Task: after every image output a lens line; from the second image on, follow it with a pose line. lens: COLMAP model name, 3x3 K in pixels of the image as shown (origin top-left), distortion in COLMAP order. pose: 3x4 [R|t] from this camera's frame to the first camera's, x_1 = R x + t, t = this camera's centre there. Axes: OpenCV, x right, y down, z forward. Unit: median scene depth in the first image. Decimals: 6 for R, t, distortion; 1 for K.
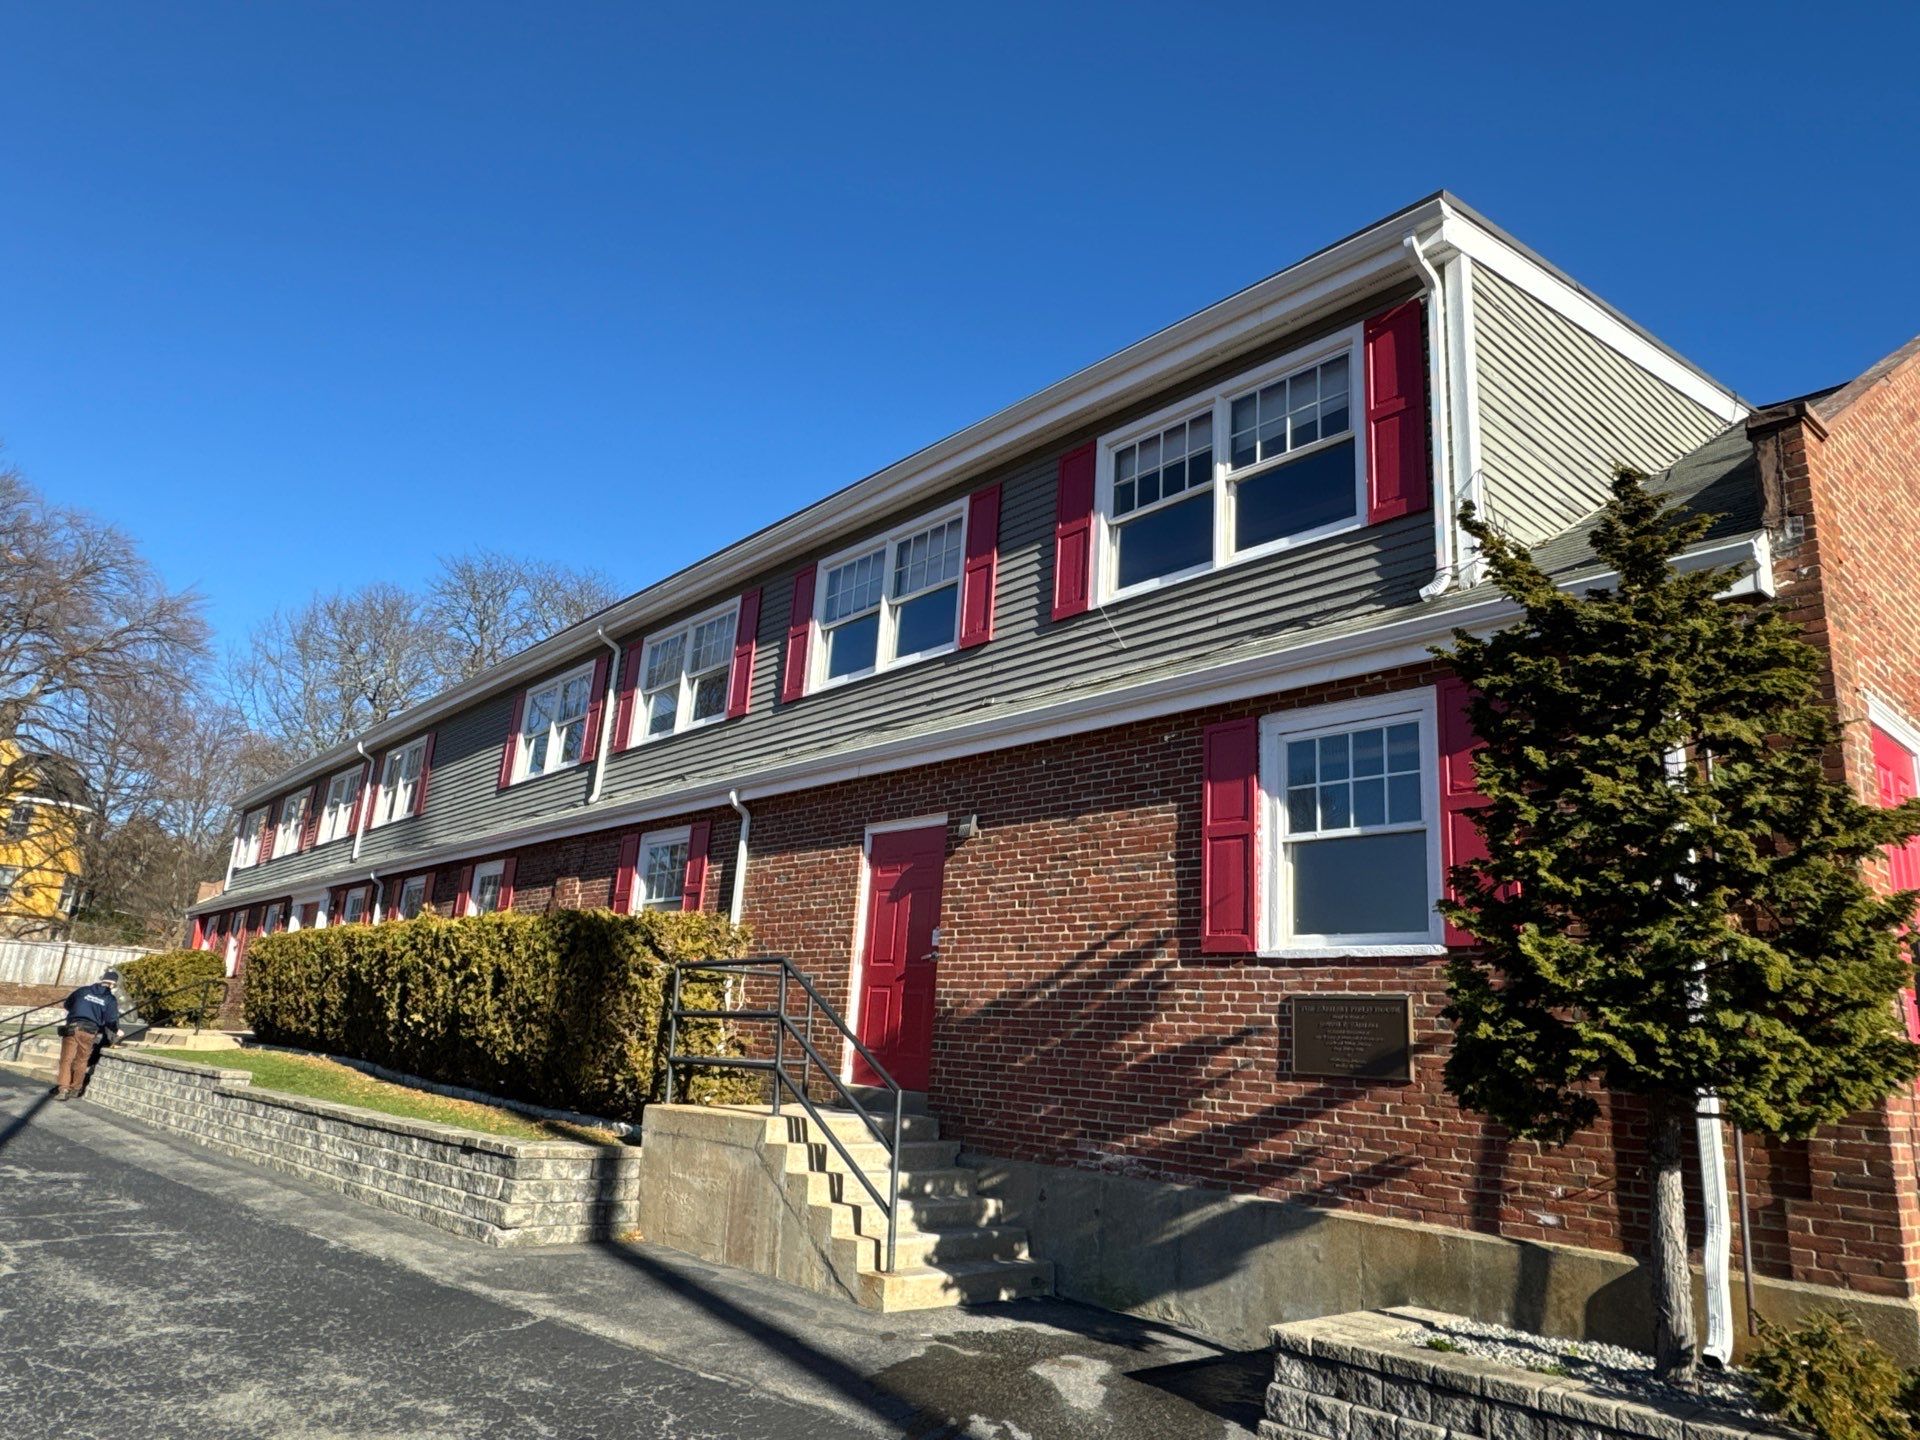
lens RADIAL K [[1258.1, 0, 960.0], [0, 1258.1, 720.0], [0, 0, 1]] dist [0.002357, 0.004101]
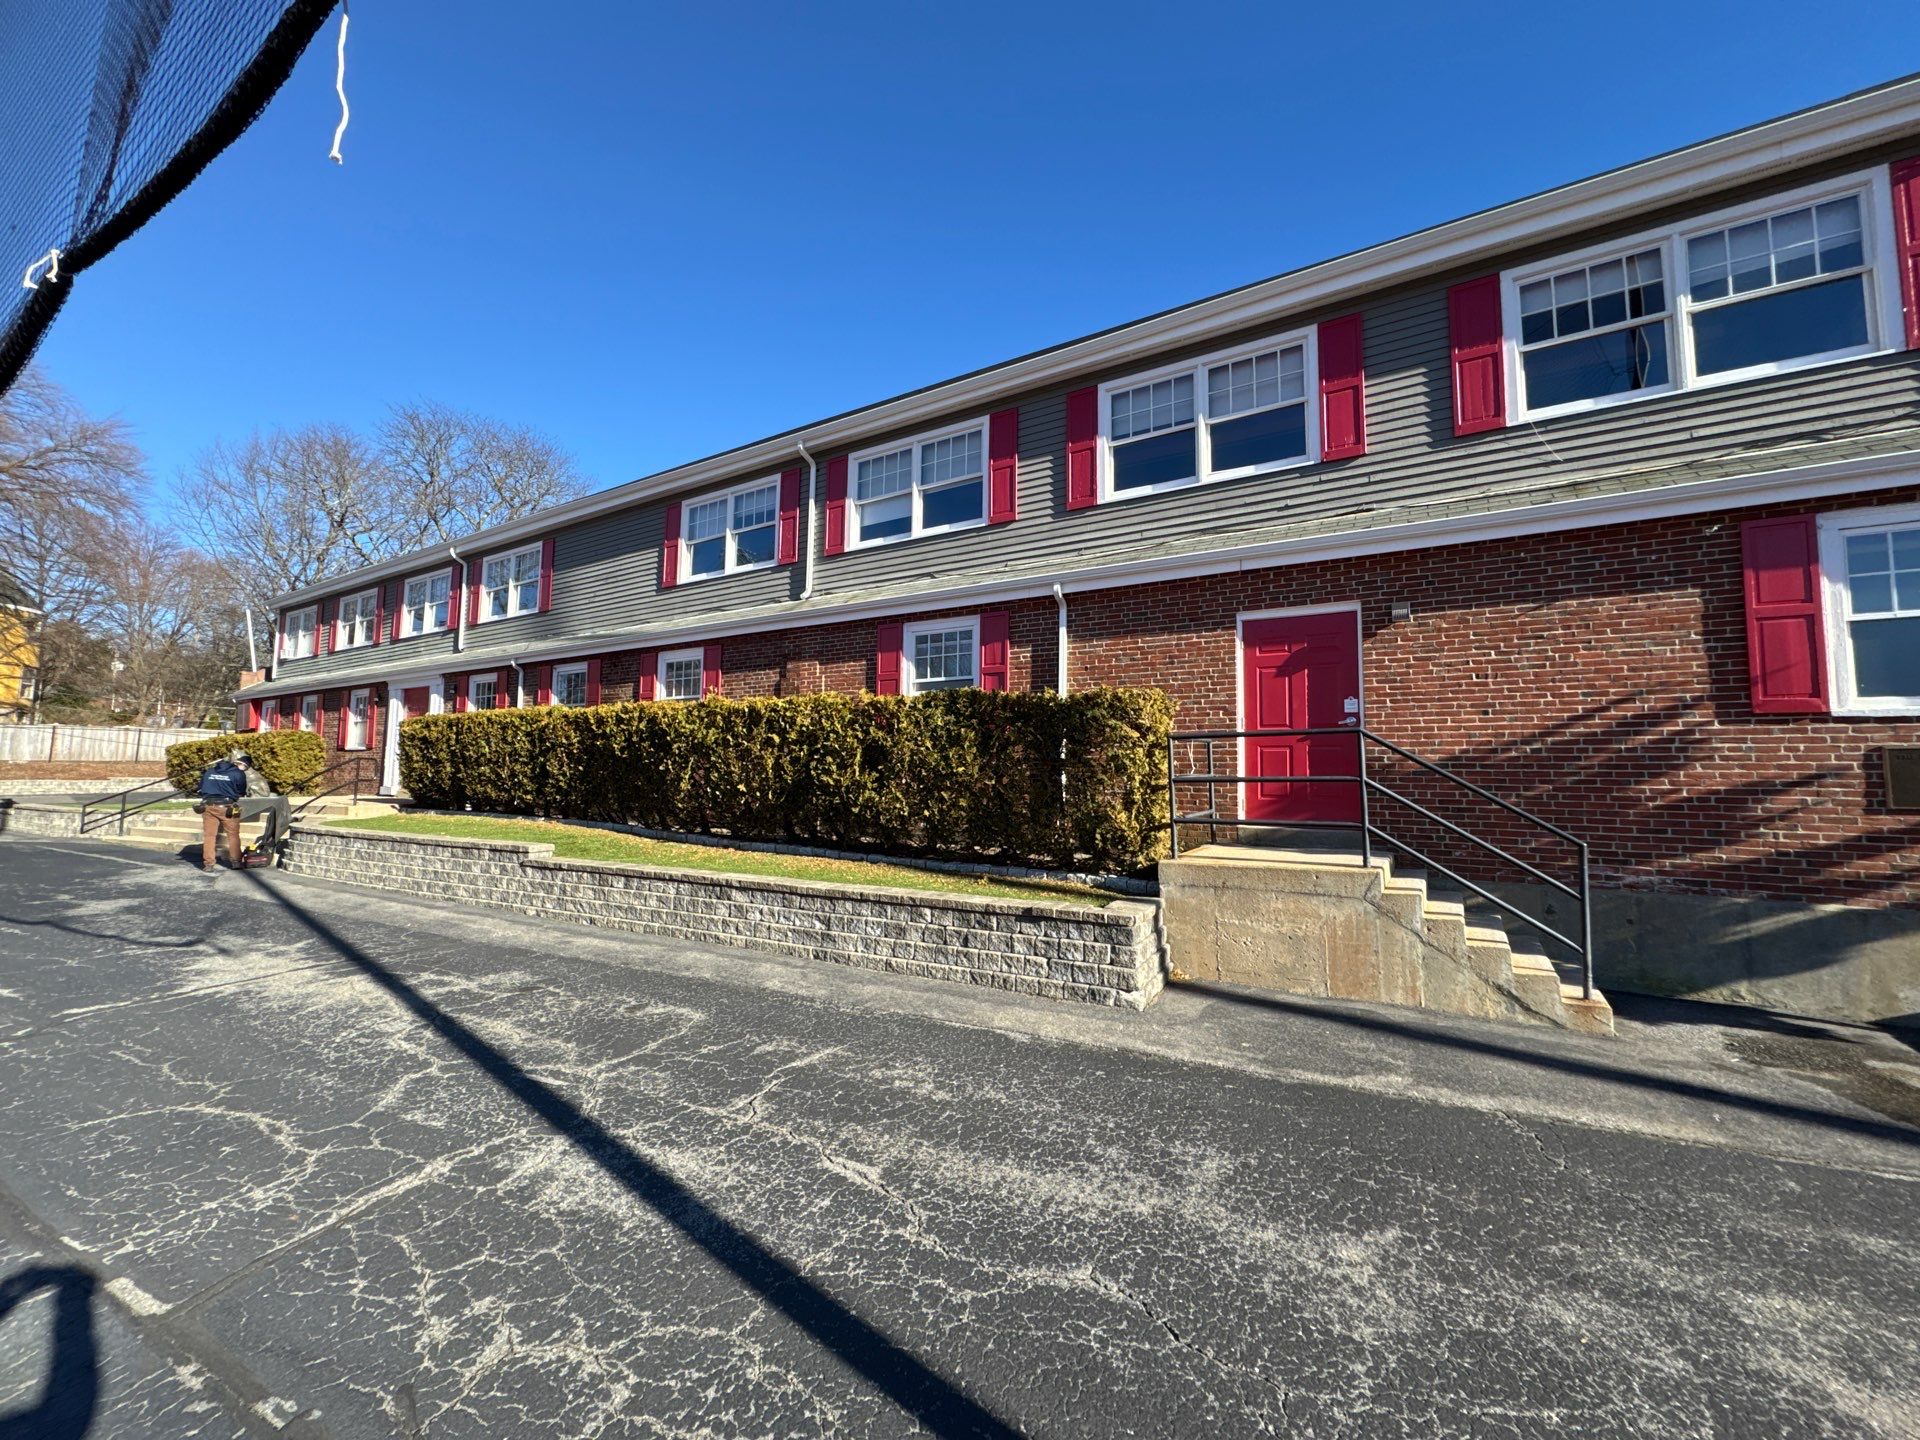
lens RADIAL K [[760.8, 0, 960.0], [0, 760.8, 720.0], [0, 0, 1]] dist [0.000121, -0.000082]
pose [[0.952436, -0.032667, 0.302984, -0.681836], [-0.028263, 0.980484, 0.194558, 0.064308], [-0.303426, -0.193867, 0.932924, 0.498970]]
